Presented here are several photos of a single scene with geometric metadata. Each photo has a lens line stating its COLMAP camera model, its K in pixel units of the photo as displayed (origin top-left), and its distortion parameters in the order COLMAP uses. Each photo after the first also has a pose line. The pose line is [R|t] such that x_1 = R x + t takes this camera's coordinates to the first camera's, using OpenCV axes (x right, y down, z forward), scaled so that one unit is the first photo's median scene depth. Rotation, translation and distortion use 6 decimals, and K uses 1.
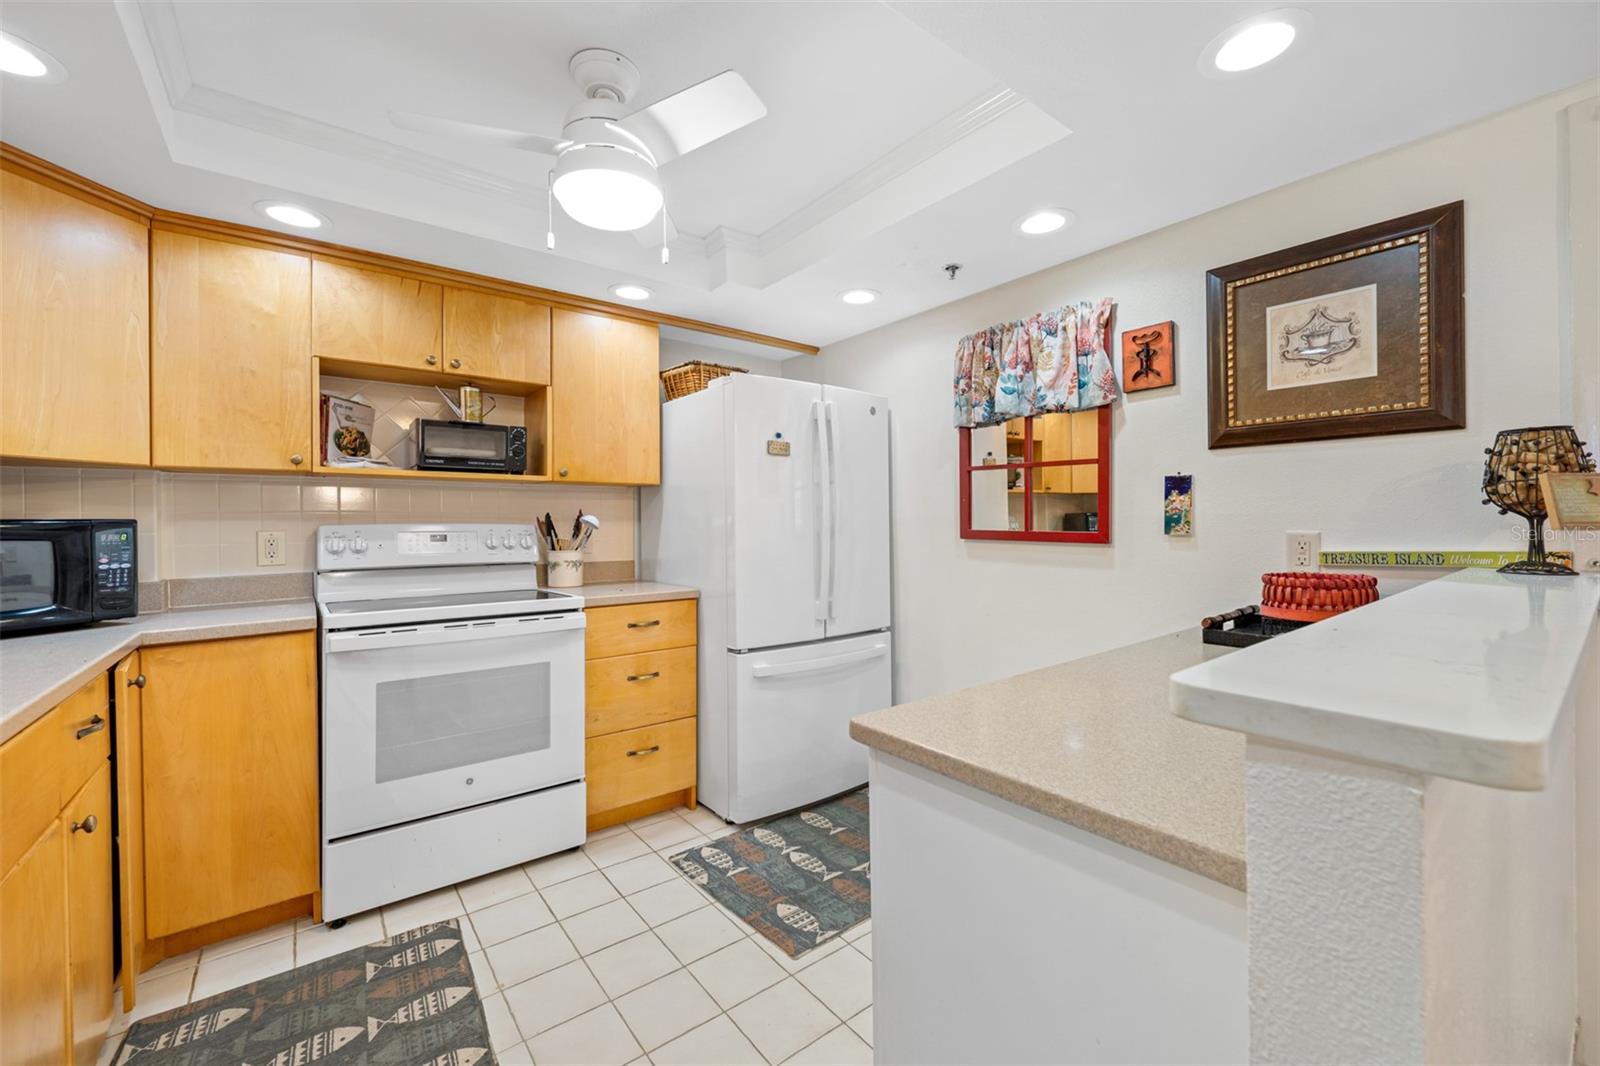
lens RADIAL K [[652.4, 0, 830.9], [0, 652.4, 521.8], [0, 0, 1]] dist [-0.000465, -0.000067]
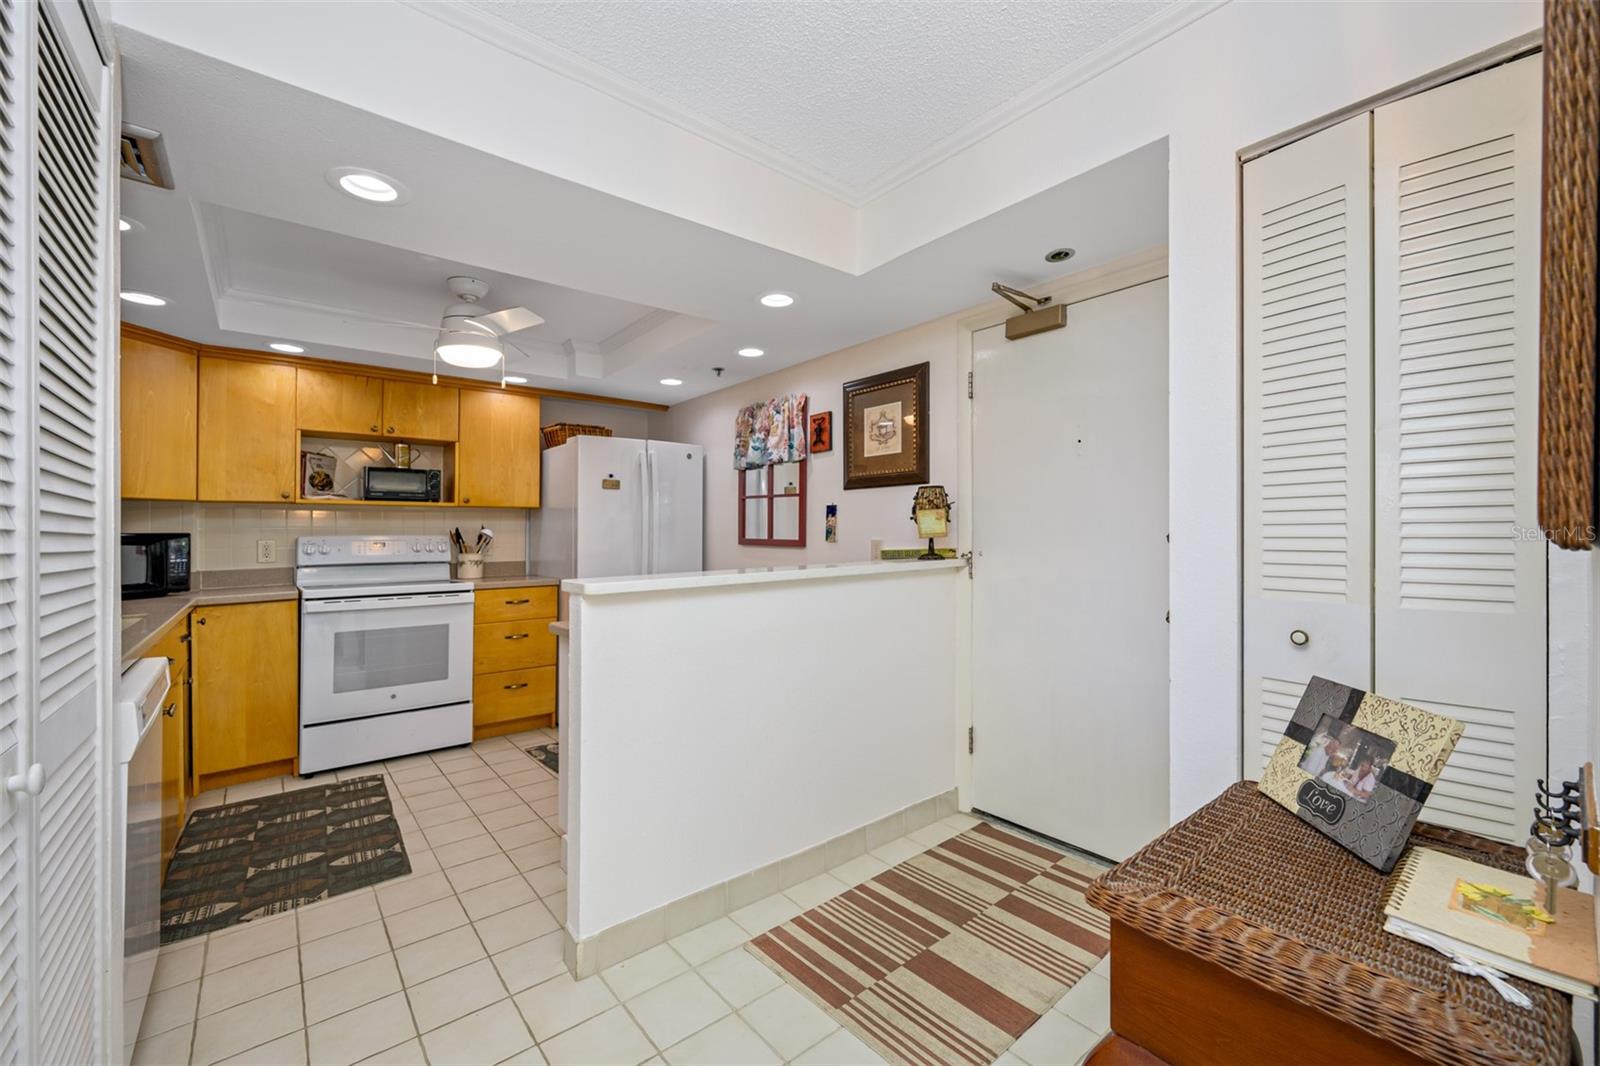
lens RADIAL K [[673.6, 0, 839.2], [0, 673.6, 517.8], [0, 0, 1]] dist [-0.000027, -0.000058]
pose [[0.999666, -0.001333, 0.025796, 0.466191], [0.001863, 0.999787, -0.020540, -0.003531], [-0.025764, 0.020581, 0.999456, -0.645439]]
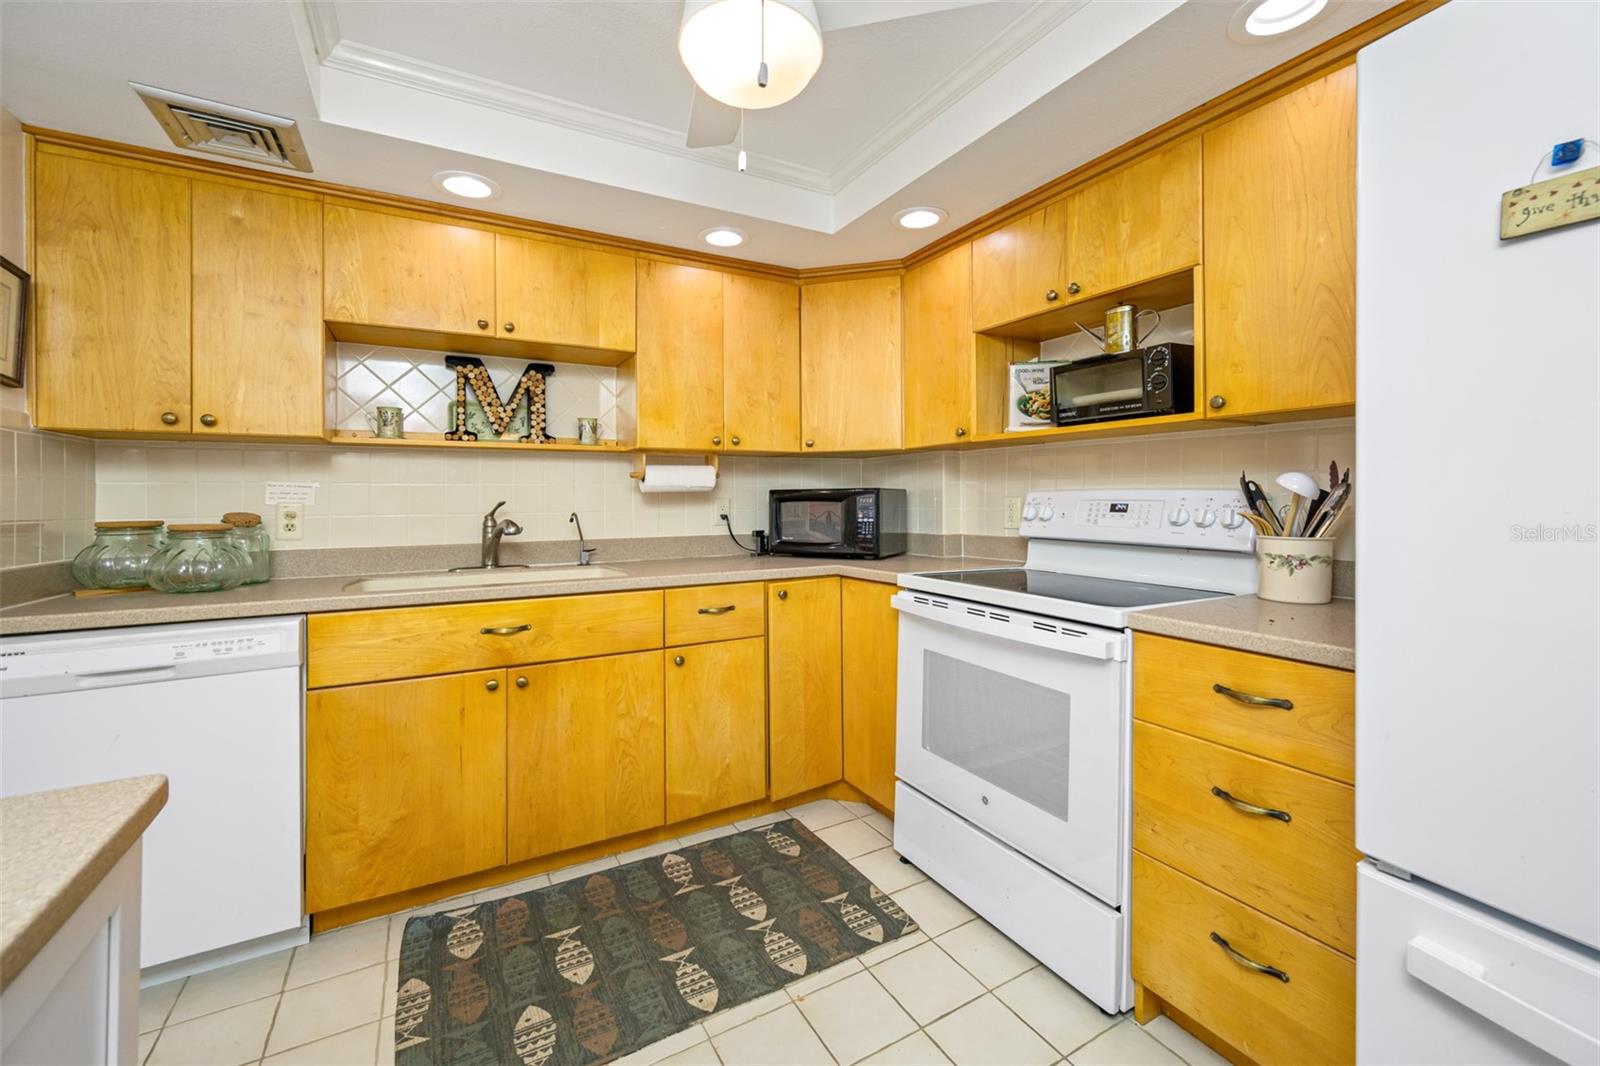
lens RADIAL K [[631.9, 0, 793.6], [0, 631.9, 500.4], [0, 0, 1]] dist [-0.000066, -0.000226]
pose [[-0.171732, 0.012878, -0.985060, 0.261222], [0.006202, 0.999909, 0.011991, 0.004517], [0.985124, -0.004050, -0.171796, 0.841670]]
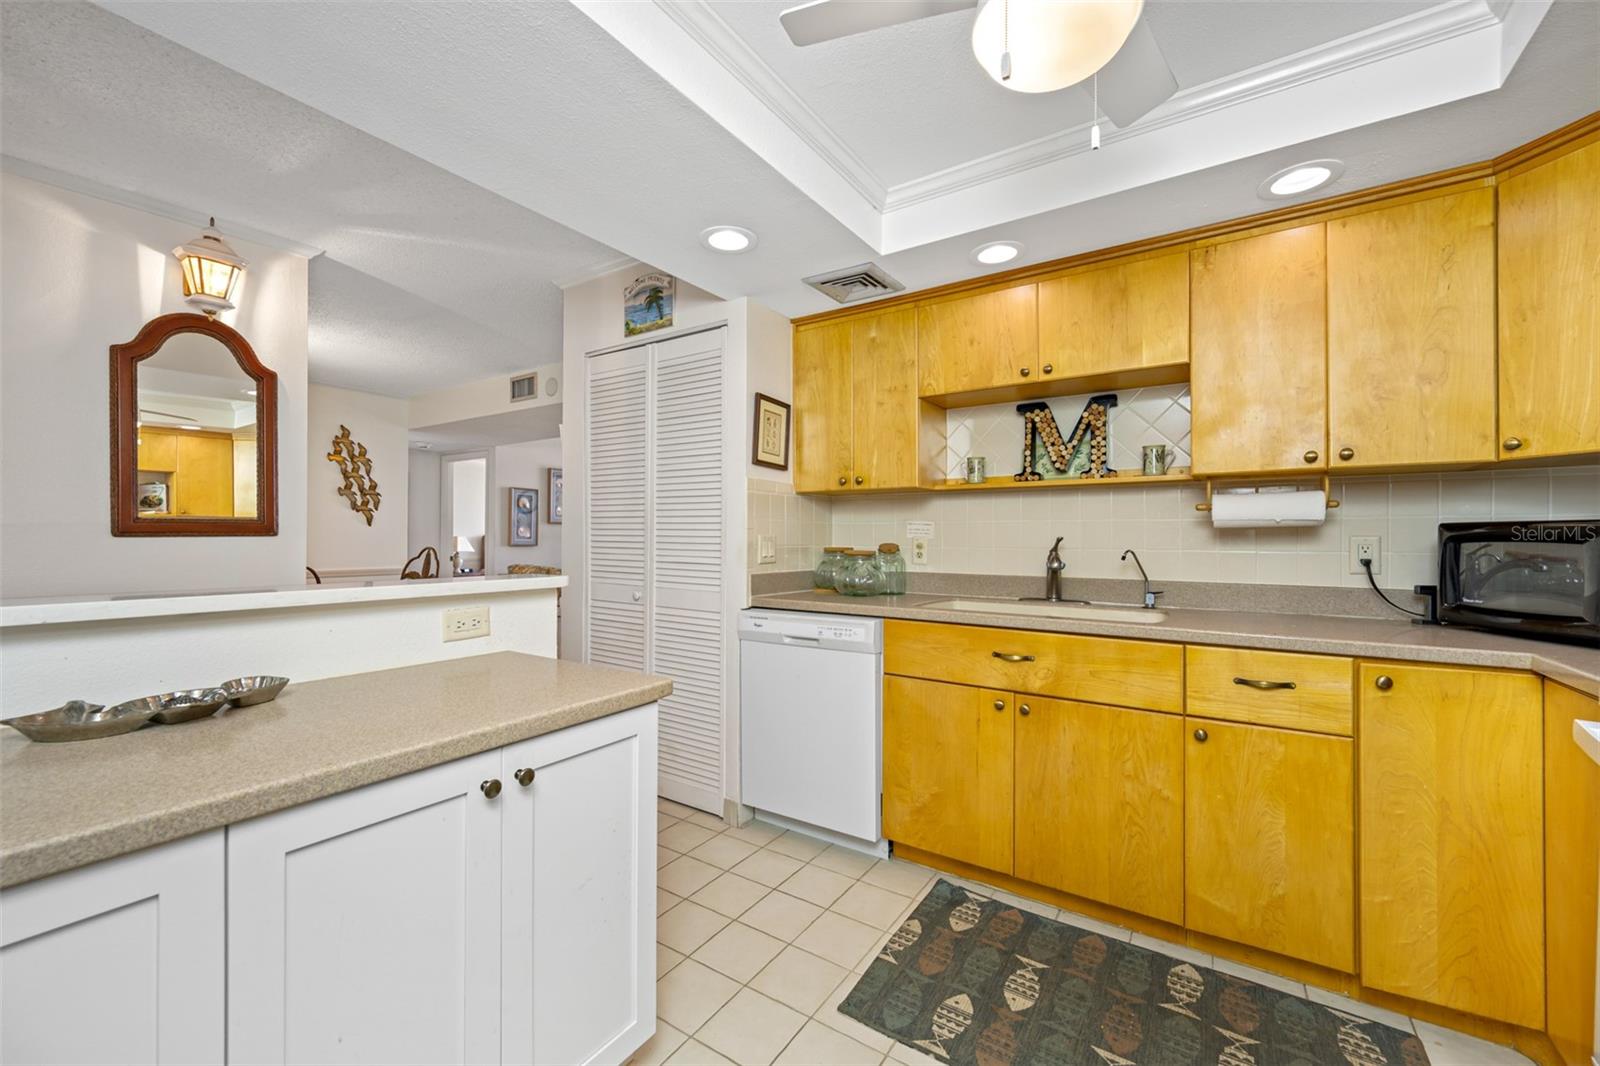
lens RADIAL K [[655.4, 0, 812.3], [0, 655.4, 537.6], [0, 0, 1]] dist [-0.000948, -0.000030]
pose [[-0.952218, 0.008586, -0.305298, 0.064326], [0.006500, 0.999948, 0.007846, 0.004920], [0.305349, 0.005486, -0.952225, 1.111077]]
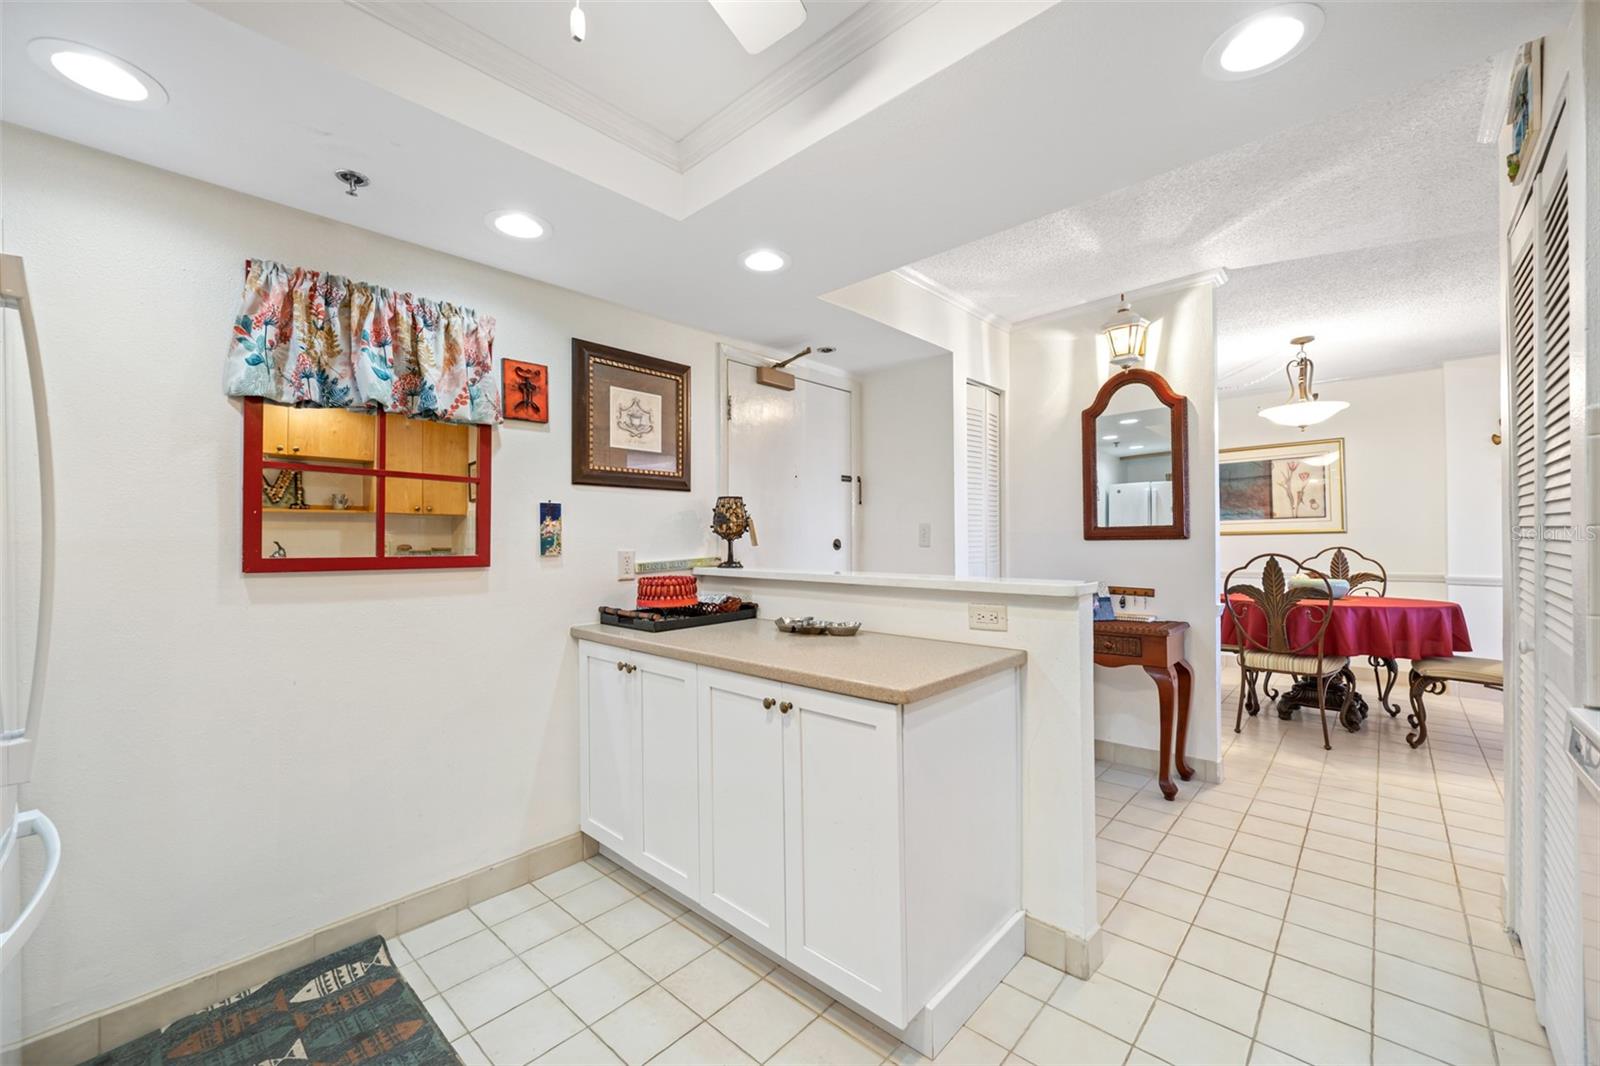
lens RADIAL K [[634.3, 0, 769.0], [0, 634.3, 532.4], [0, 0, 1]] dist [-0.001360, -0.000024]
pose [[-0.123000, 0.017857, 0.992246, -0.565991], [0.010717, 0.999804, -0.016664, 0.002197], [-0.992349, 0.008584, -0.123167, 0.697739]]
